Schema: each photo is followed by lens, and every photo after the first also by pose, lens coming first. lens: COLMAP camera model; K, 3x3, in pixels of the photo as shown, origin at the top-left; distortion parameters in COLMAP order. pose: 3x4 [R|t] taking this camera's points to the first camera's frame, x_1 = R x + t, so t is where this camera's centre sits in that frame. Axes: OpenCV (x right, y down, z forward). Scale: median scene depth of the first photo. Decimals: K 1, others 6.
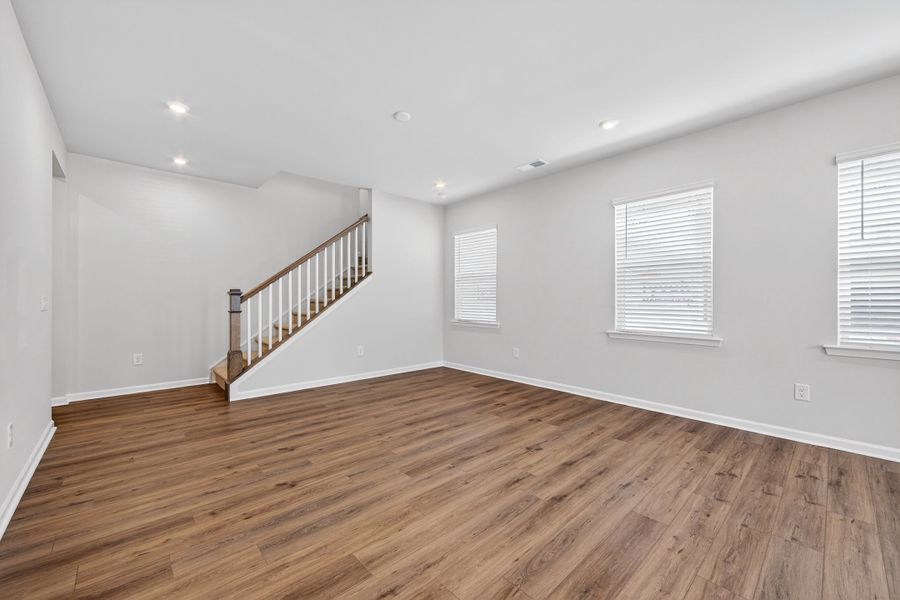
lens RADIAL K [[357.0, 0, 448.8], [0, 357.0, 297.9], [0, 0, 1]] dist [0.000493, -0.000174]
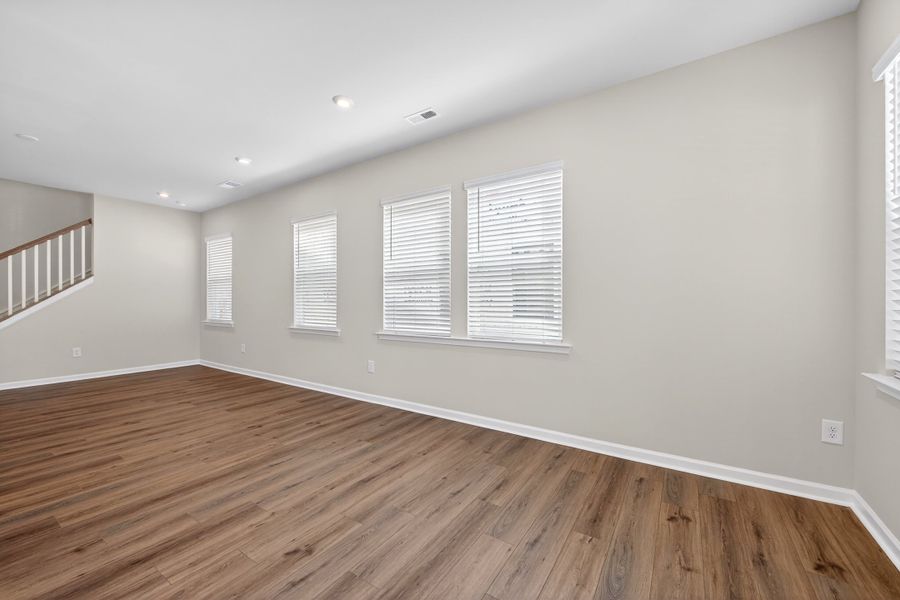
lens RADIAL K [[355.7, 0, 450.4], [0, 355.7, 296.0], [0, 0, 1]] dist [-0.000735, -0.000295]
pose [[0.968611, 0.001674, 0.248577, 0.807134], [0.000889, 0.999948, -0.010196, 0.000449], [-0.248581, 0.010097, 0.968559, -0.370069]]
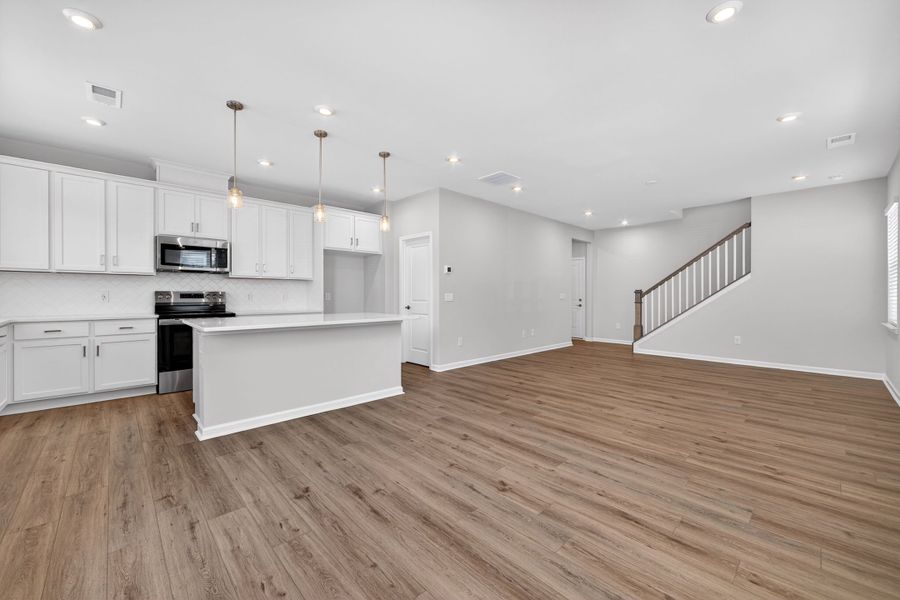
lens RADIAL K [[355.7, 0, 450.4], [0, 355.7, 296.0], [0, 0, 1]] dist [-0.000735, -0.000295]
pose [[0.025031, 0.001419, -0.999686, 1.356853], [0.001043, 0.999998, 0.001445, 0.002871], [0.999686, -0.001079, 0.025029, 0.039865]]
